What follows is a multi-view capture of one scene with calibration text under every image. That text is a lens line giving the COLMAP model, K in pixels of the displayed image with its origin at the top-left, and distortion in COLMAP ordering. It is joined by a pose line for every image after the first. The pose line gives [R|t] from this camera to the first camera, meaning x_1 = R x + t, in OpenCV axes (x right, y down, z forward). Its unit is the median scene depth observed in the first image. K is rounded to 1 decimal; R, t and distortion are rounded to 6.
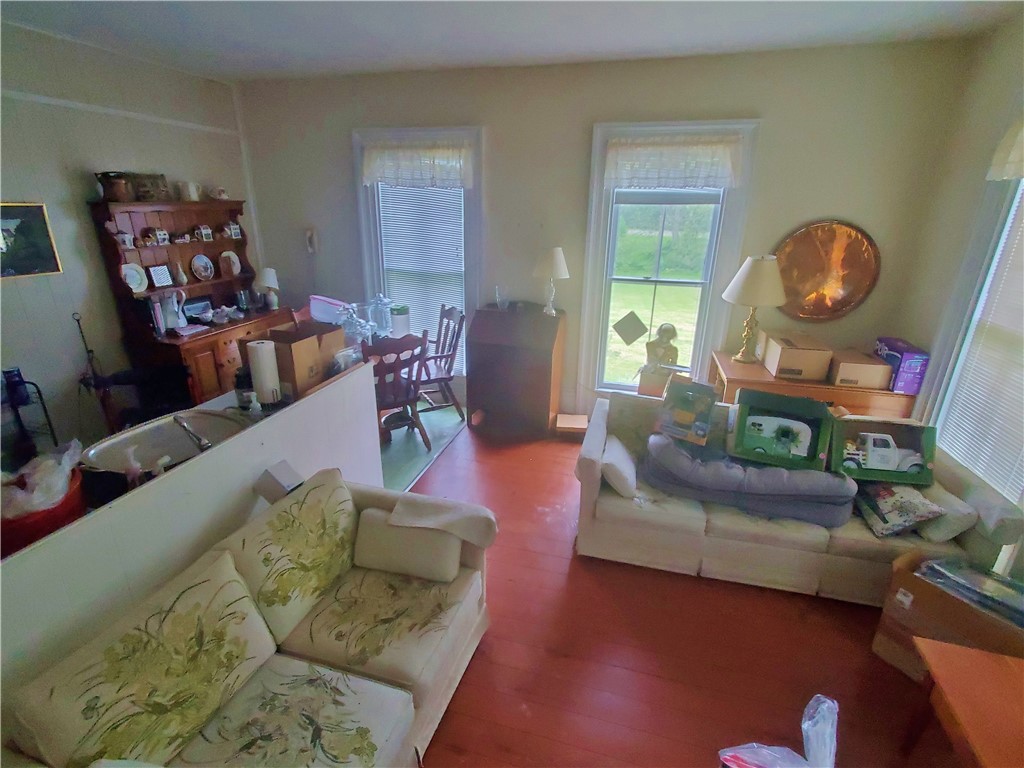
lens RADIAL K [[504.6, 0, 511.0], [0, 504.6, 389.4], [0, 0, 1]] dist [0.005392, 0.000394]
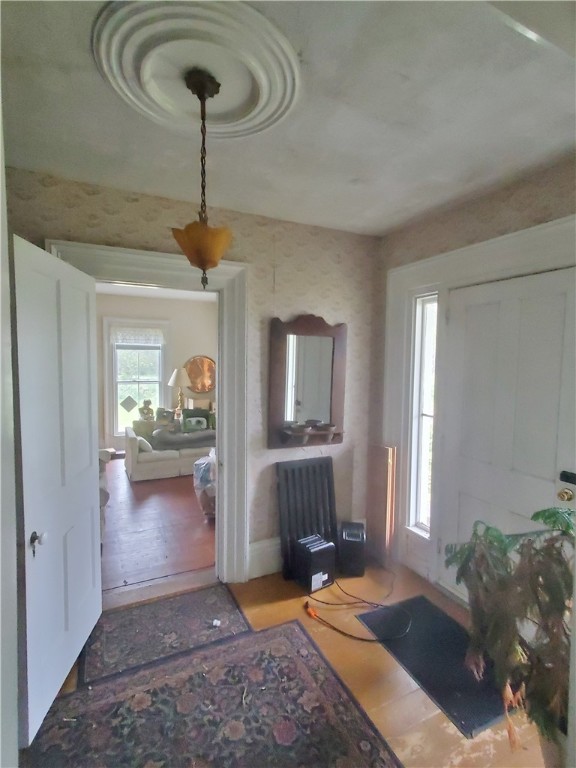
lens RADIAL K [[378.4, 0, 287.8], [0, 378.4, 384.1], [0, 0, 1]] dist [0.005392, 0.000394]
pose [[0.740095, -0.048055, 0.670783, -0.408617], [0.227533, 0.956512, -0.182519, 0.294237], [-0.632841, 0.287707, 0.718844, -0.736443]]
